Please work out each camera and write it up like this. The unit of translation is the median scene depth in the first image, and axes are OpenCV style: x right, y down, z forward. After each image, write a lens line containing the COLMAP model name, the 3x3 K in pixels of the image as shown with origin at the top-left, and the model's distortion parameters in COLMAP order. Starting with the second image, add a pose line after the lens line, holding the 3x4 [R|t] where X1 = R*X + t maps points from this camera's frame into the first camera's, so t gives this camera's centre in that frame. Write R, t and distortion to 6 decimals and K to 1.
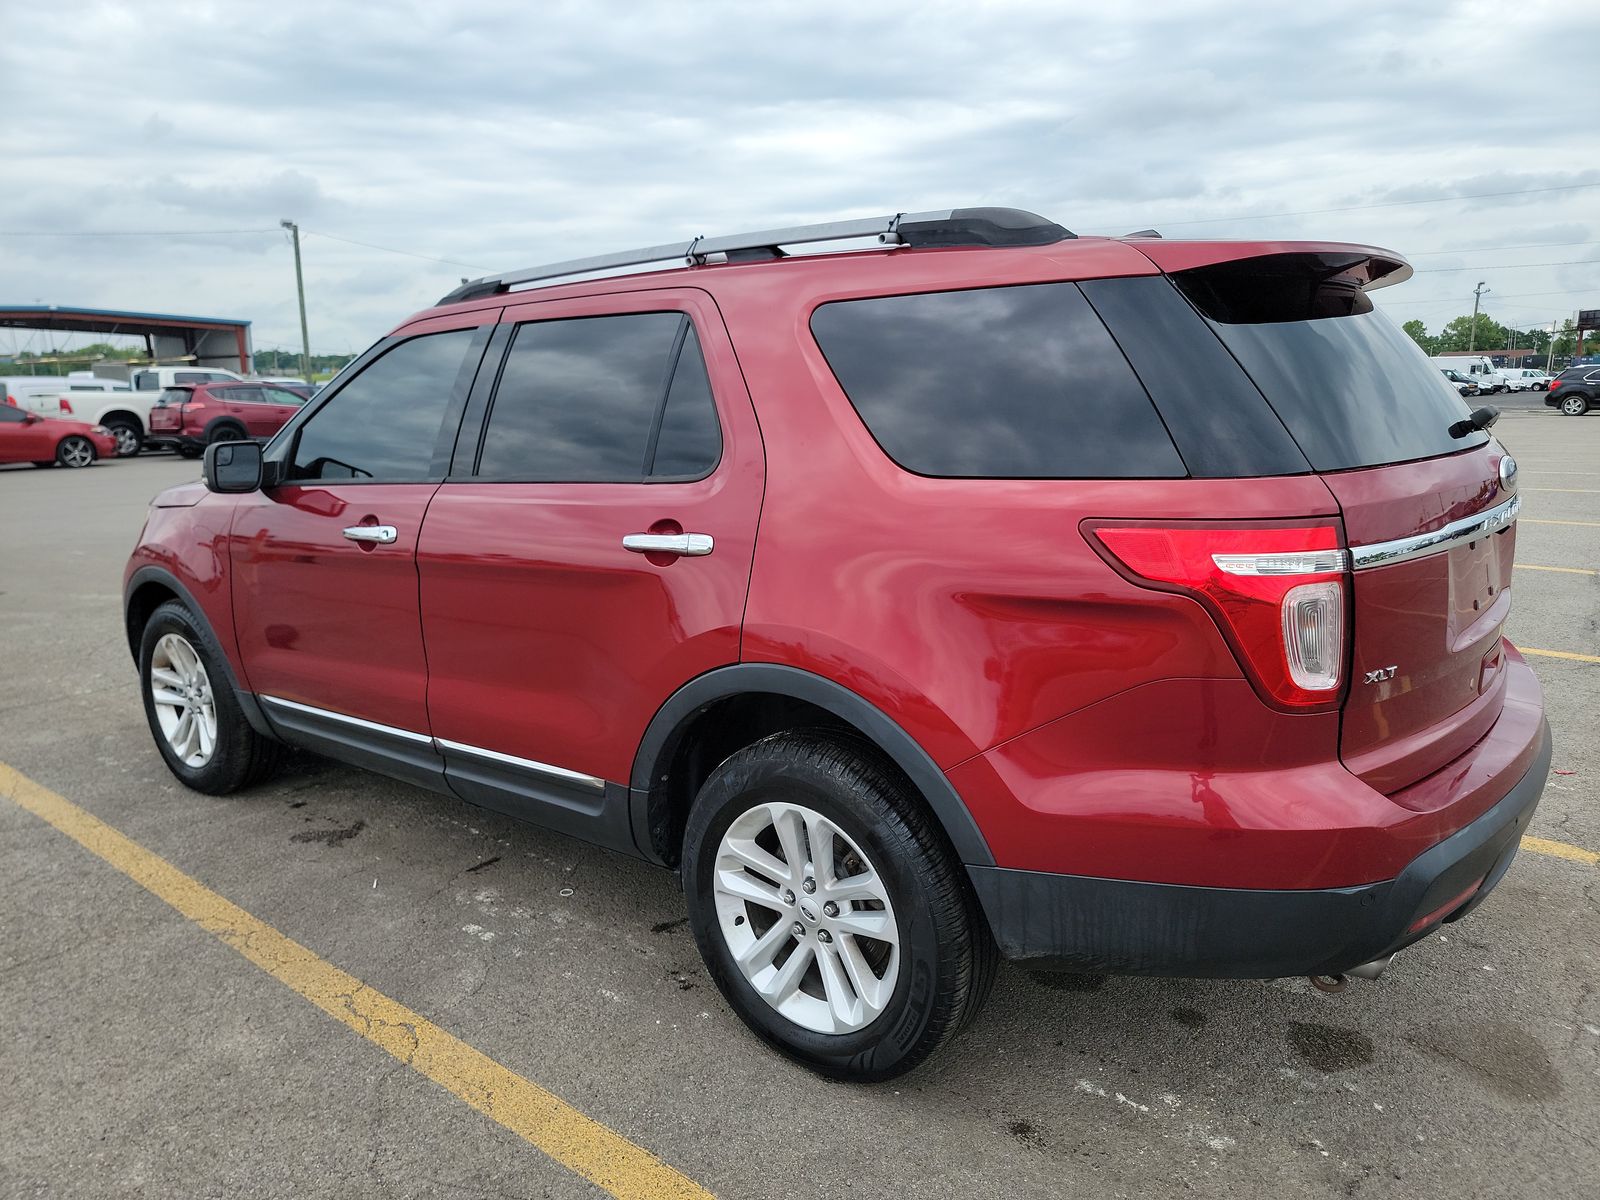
lens RADIAL K [[1154.0, 0, 819.5], [0, 1154.0, 581.0], [0, 0, 1]] dist [0.007354, 0.002384]
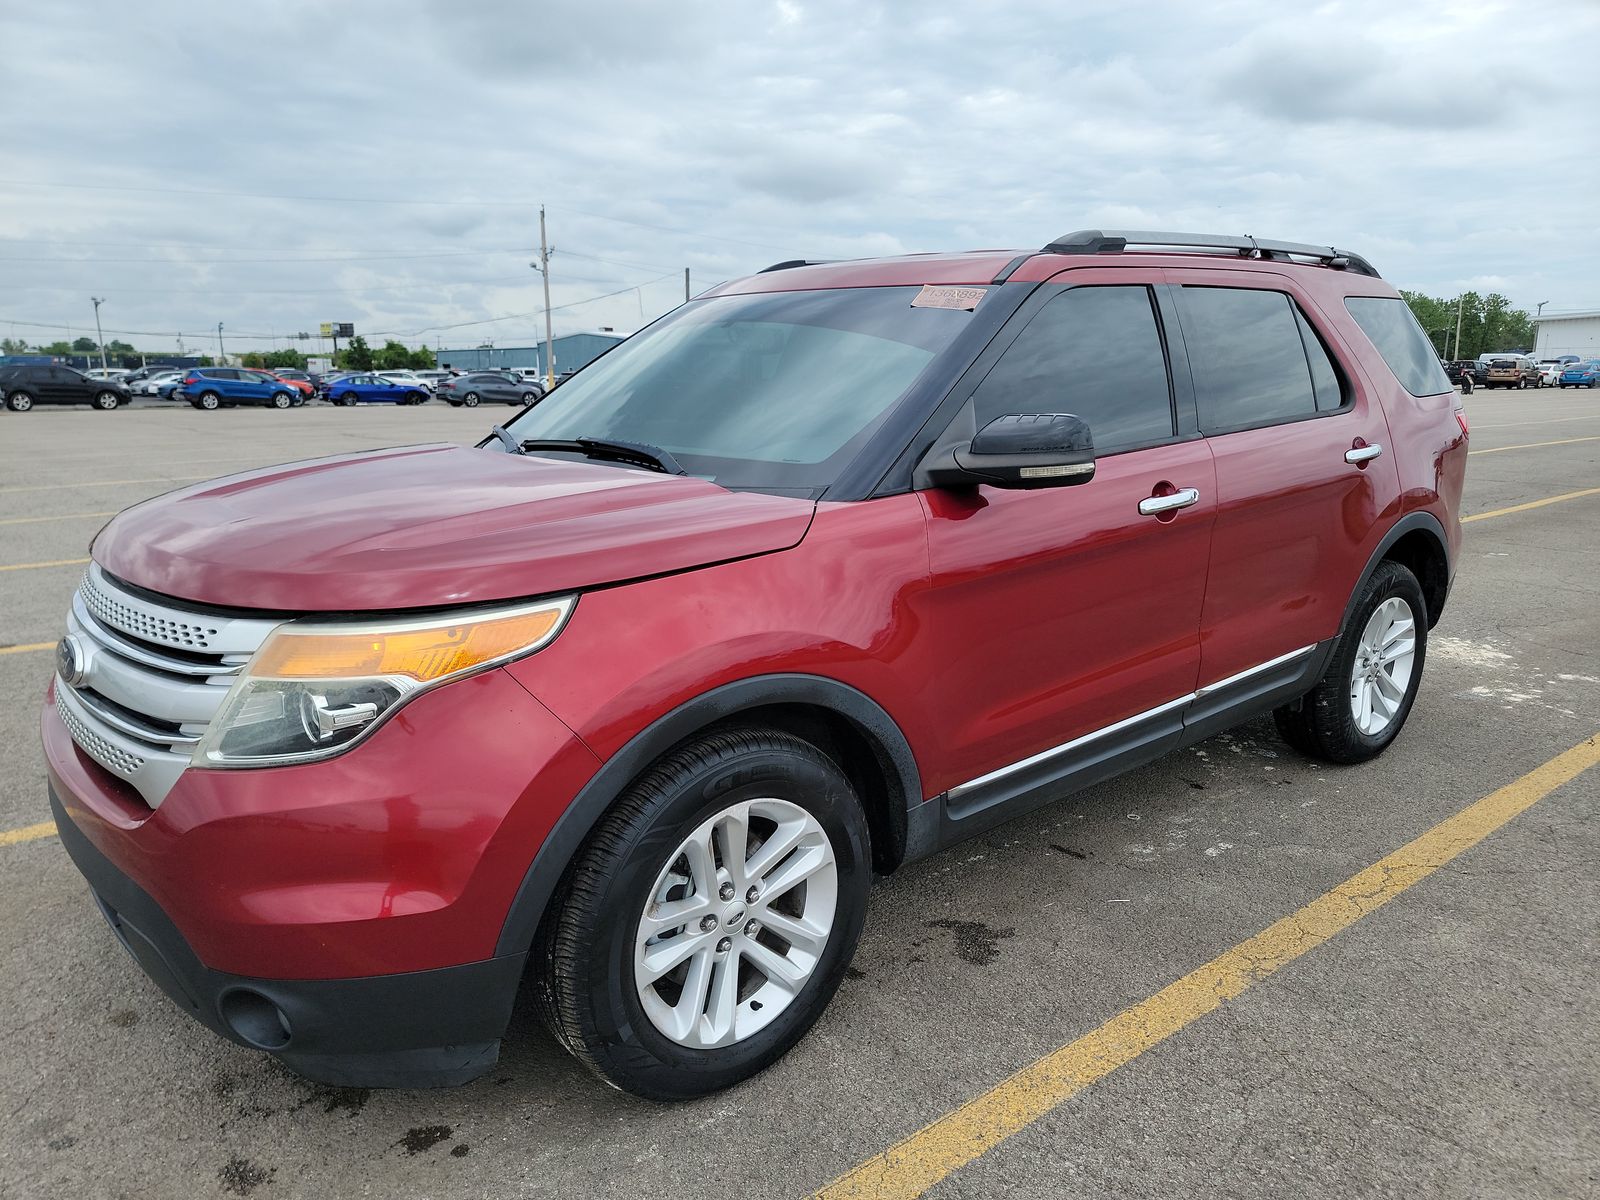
lens RADIAL K [[1163.7, 0, 790.2], [0, 1163.7, 591.1], [0, 0, 1]] dist [-0.000423, 0.005668]
pose [[0.185994, -0.174204, 0.966985, -1.473637], [0.169473, 0.975095, 0.143068, -0.167557], [-0.967825, 0.137268, 0.210885, 1.201164]]
